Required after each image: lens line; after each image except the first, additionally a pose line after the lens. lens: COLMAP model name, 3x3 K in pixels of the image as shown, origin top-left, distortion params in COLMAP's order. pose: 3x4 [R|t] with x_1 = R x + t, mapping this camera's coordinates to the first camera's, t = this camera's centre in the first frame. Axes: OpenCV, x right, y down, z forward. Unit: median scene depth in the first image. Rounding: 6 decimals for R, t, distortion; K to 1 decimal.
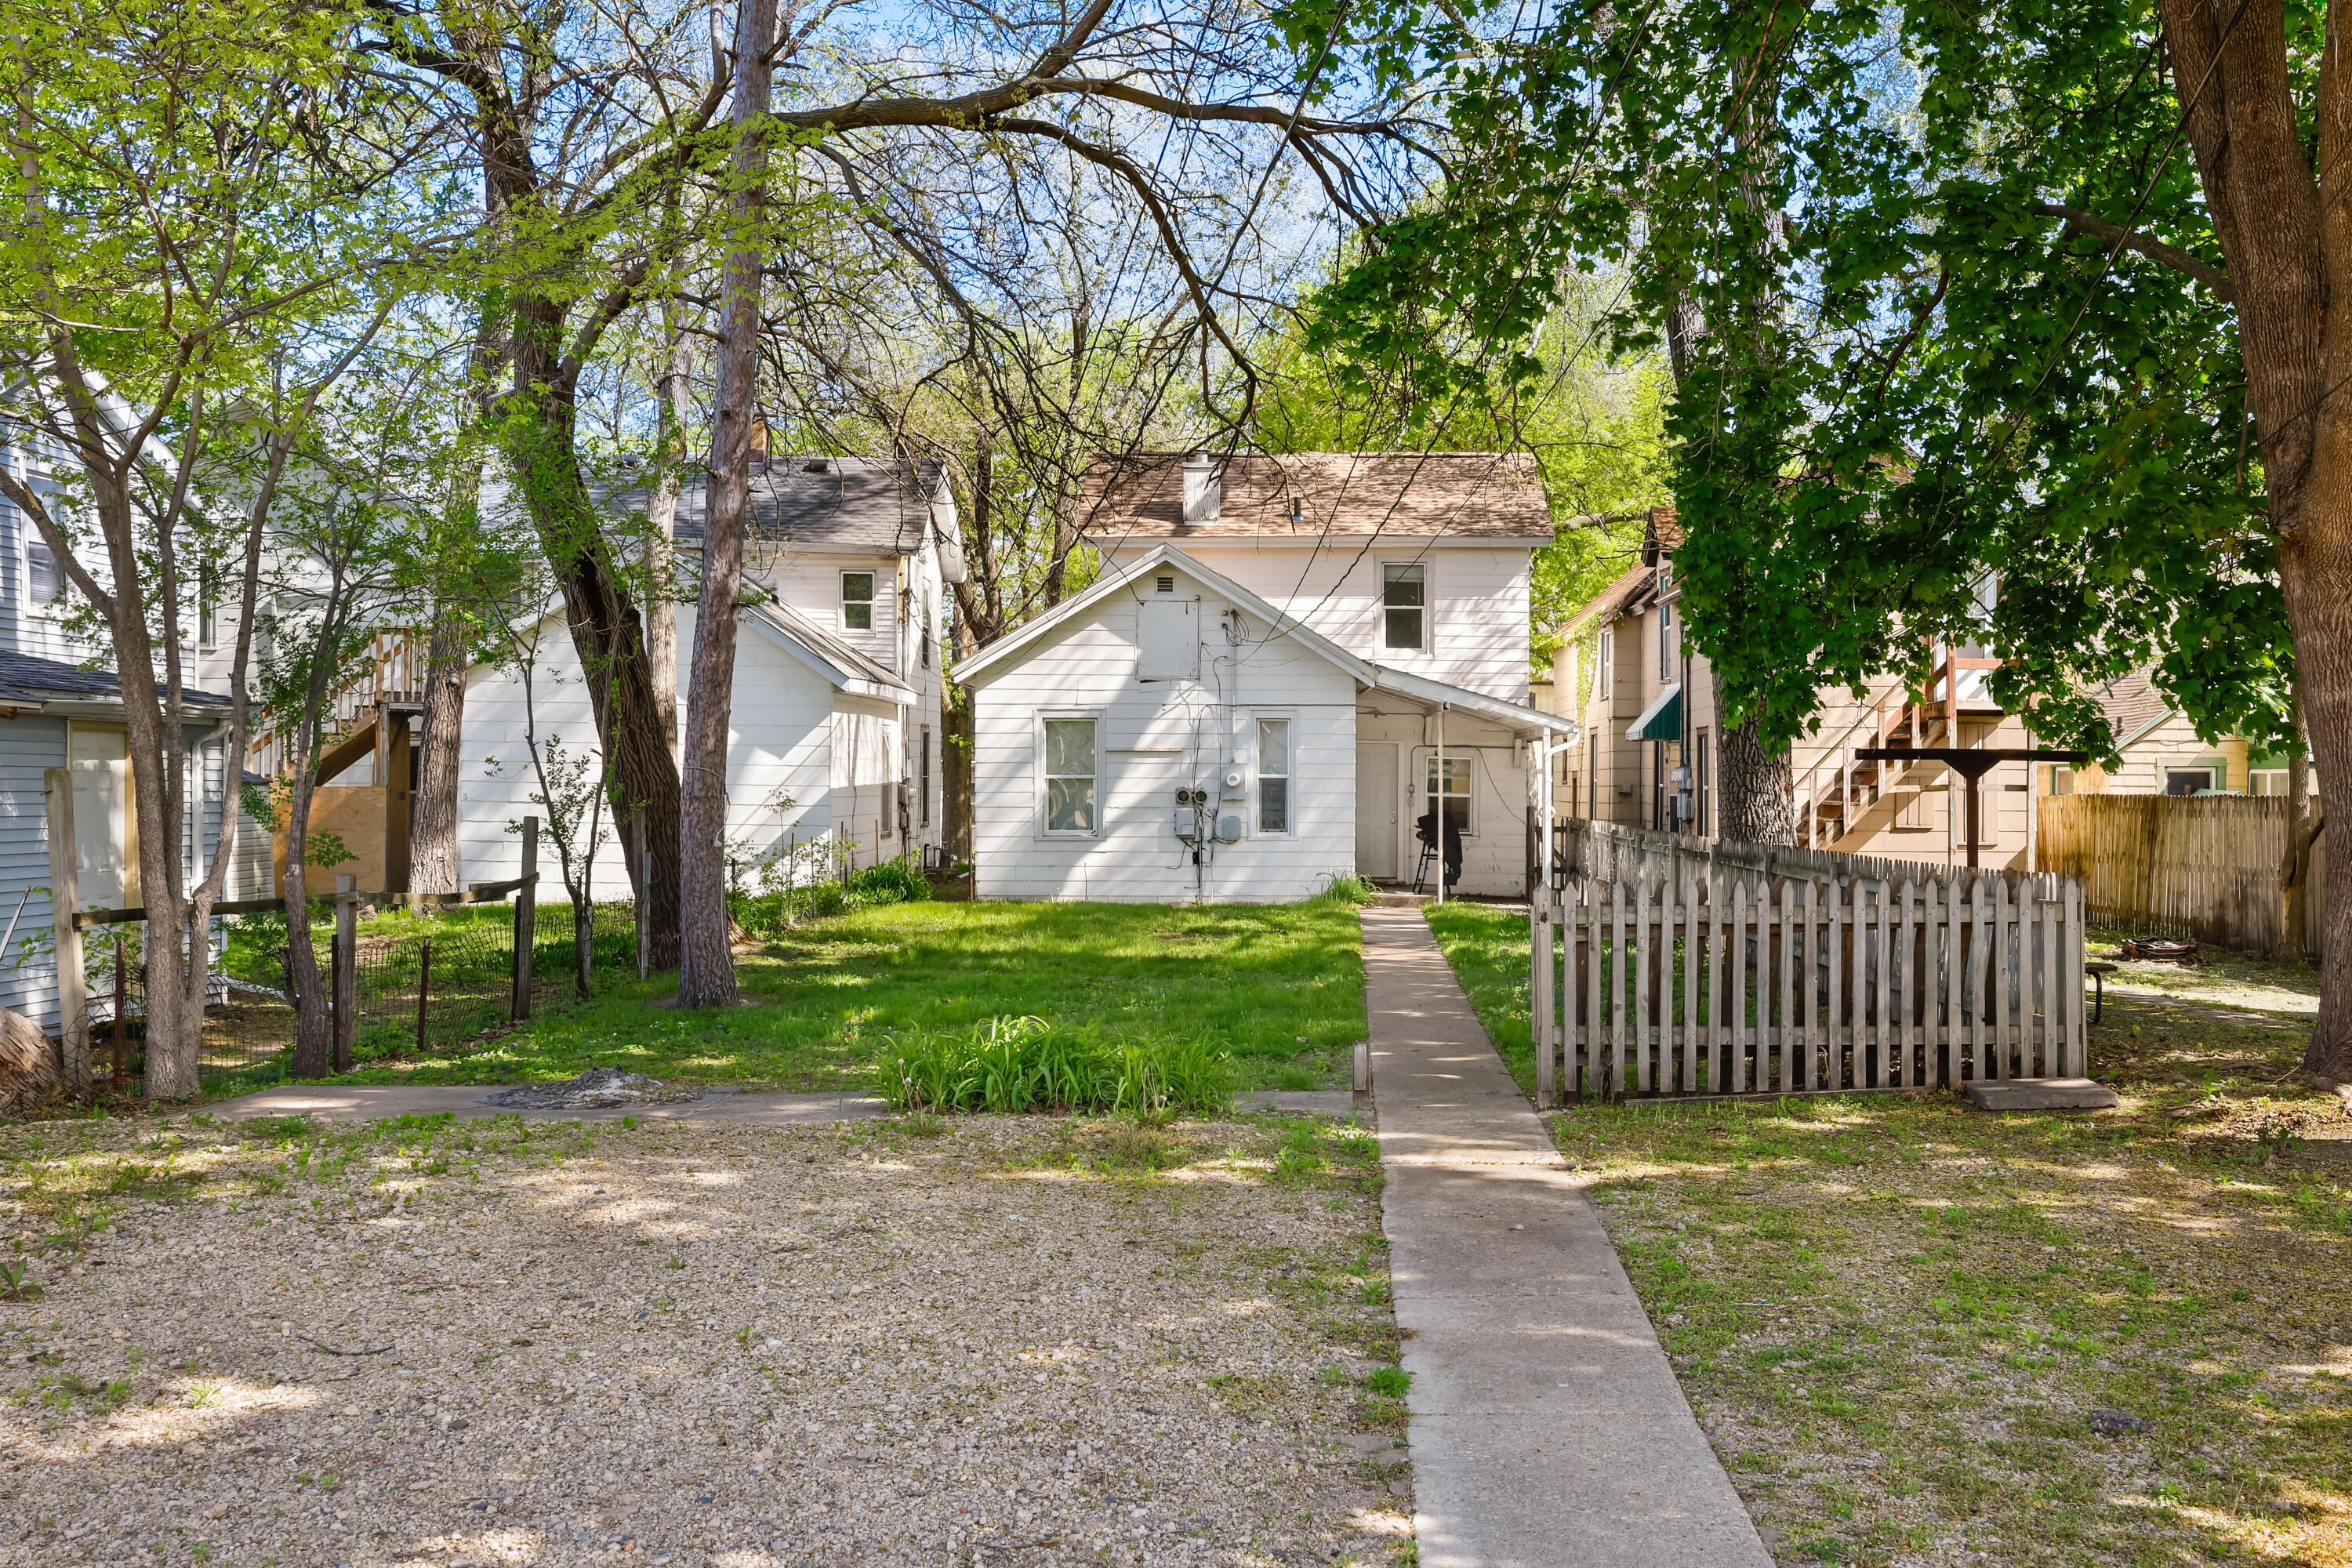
lens RADIAL K [[2392.9, 0, 1179.2], [0, 2392.9, 781.0], [0, 0, 1]] dist [-0.008570, 0.000000]
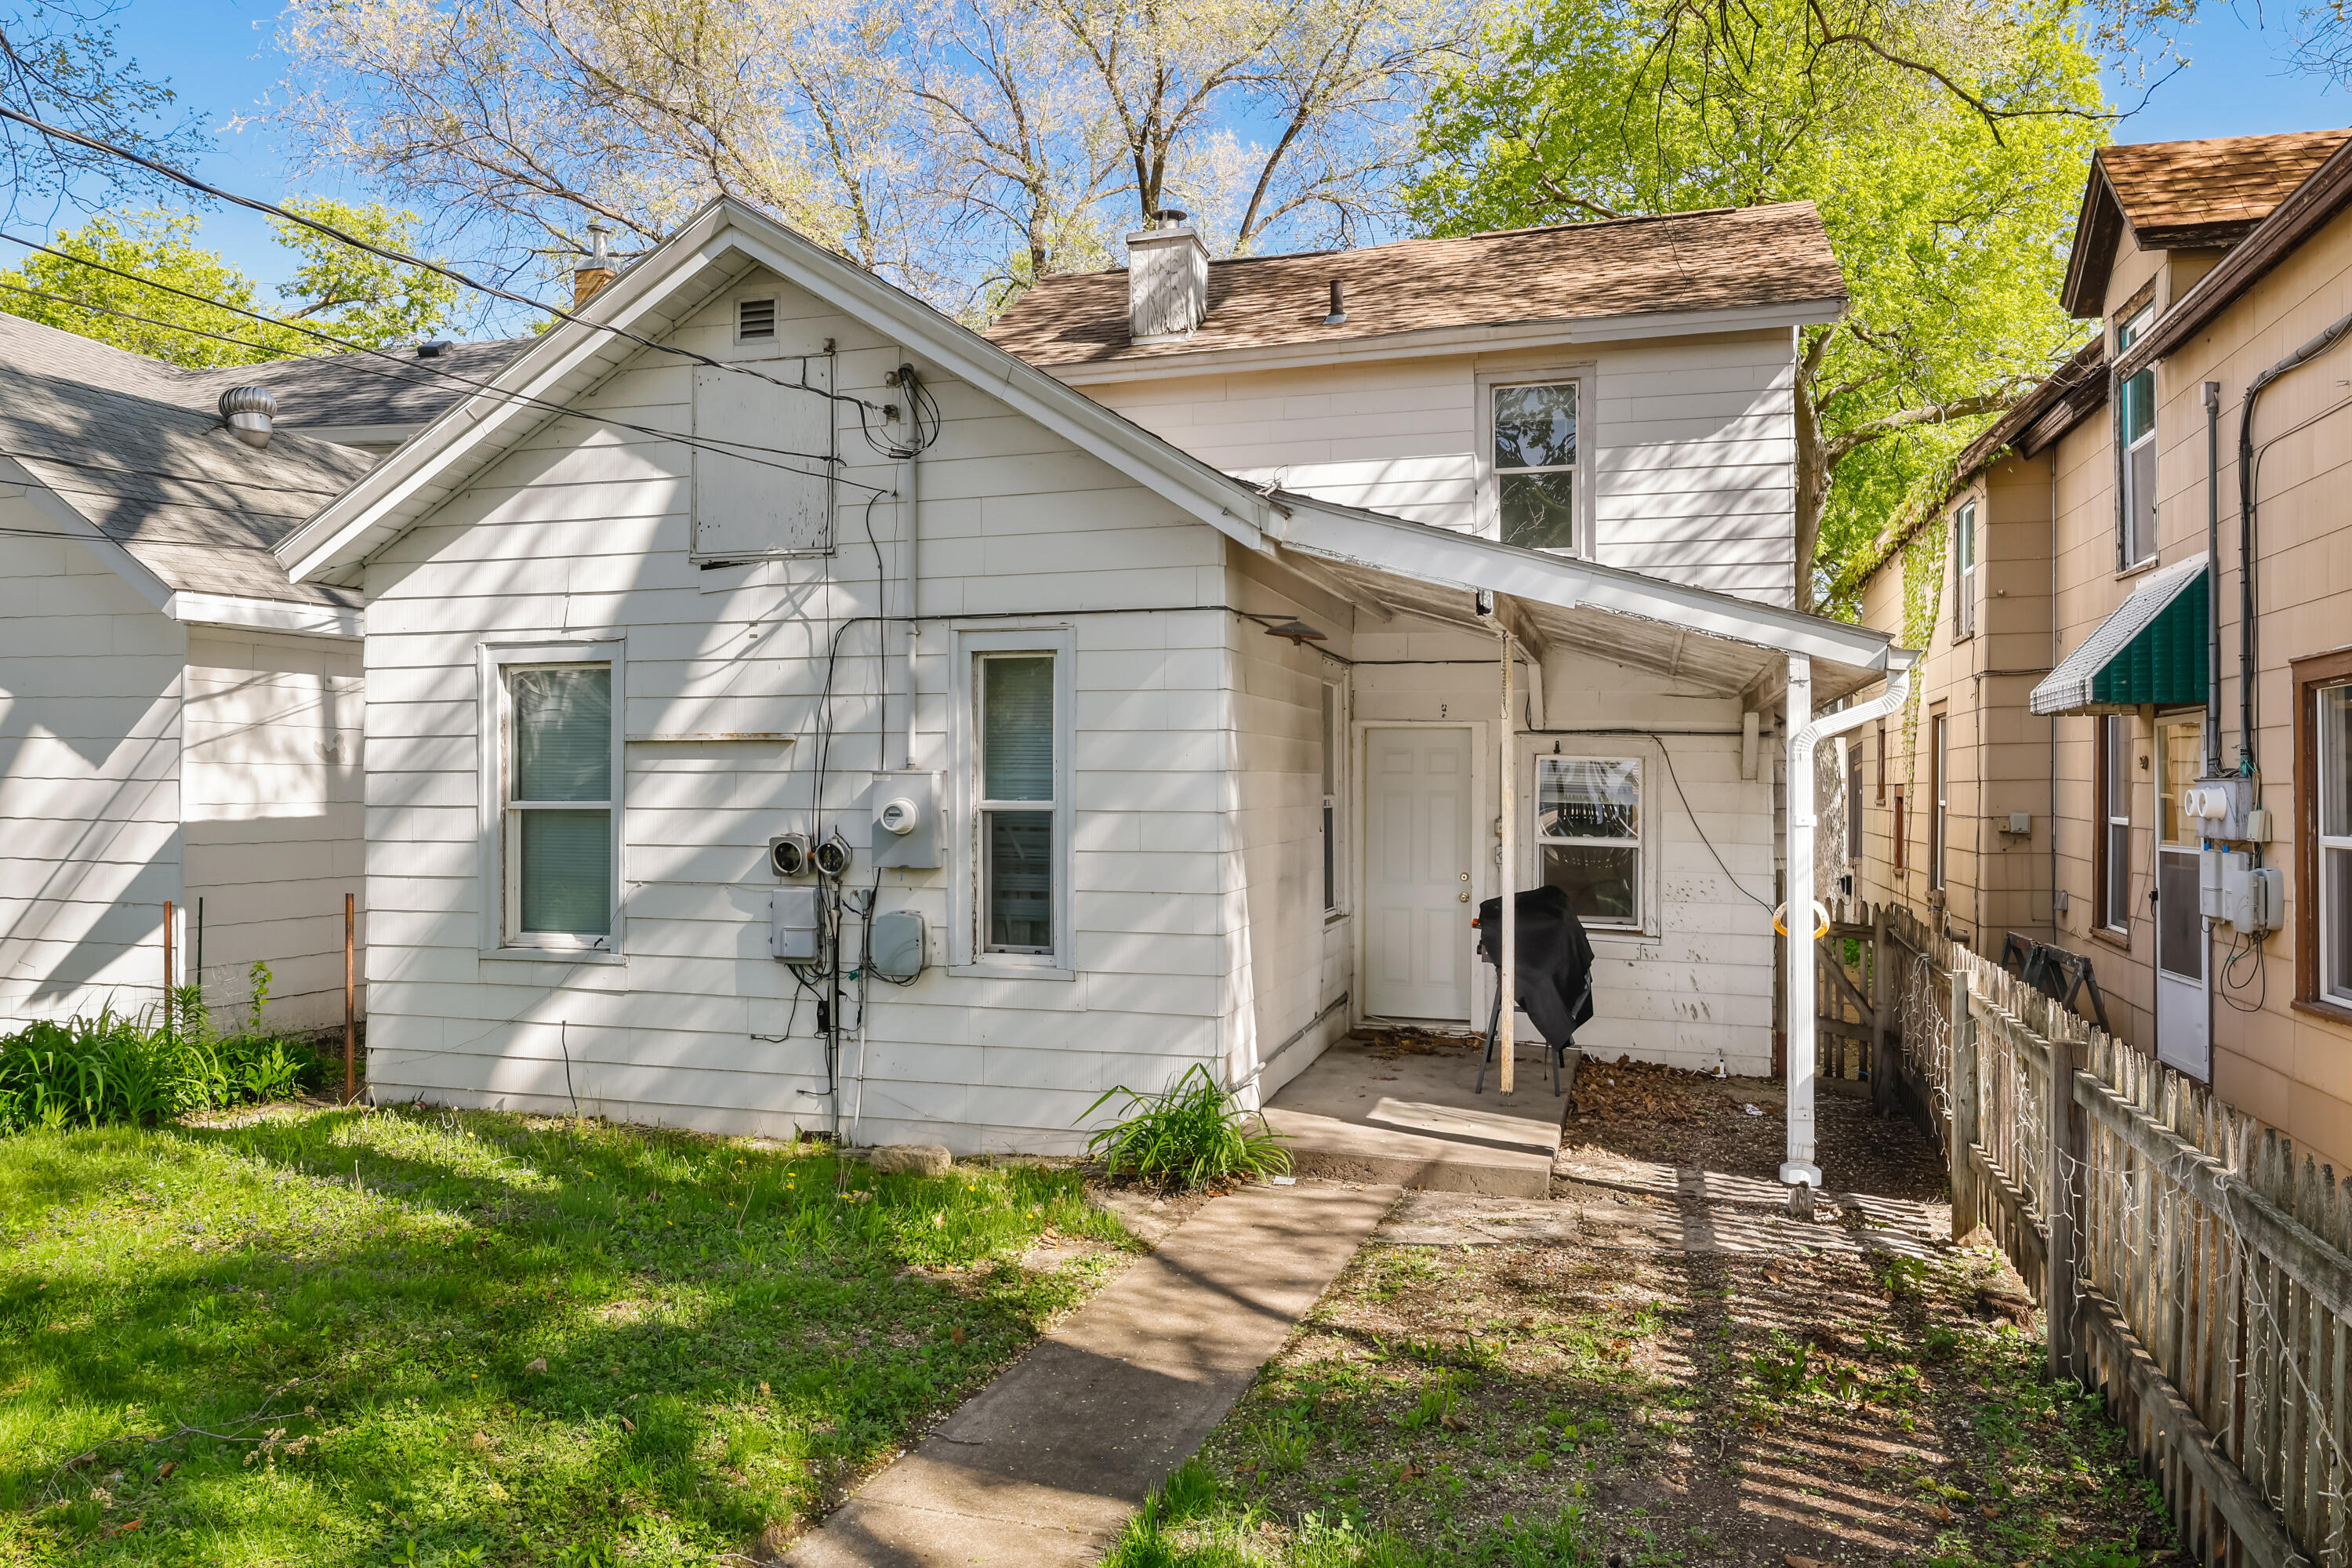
lens RADIAL K [[1528.7, 0, 1164.6], [0, 1528.7, 781.2], [0, 0, 1]] dist [0.008541, 0.001572]
pose [[0.959532, -0.001323, -0.281596, 0.129438], [0.000512, 0.999996, -0.002952, -0.005125], [0.281598, 0.002688, 0.959529, 0.777095]]
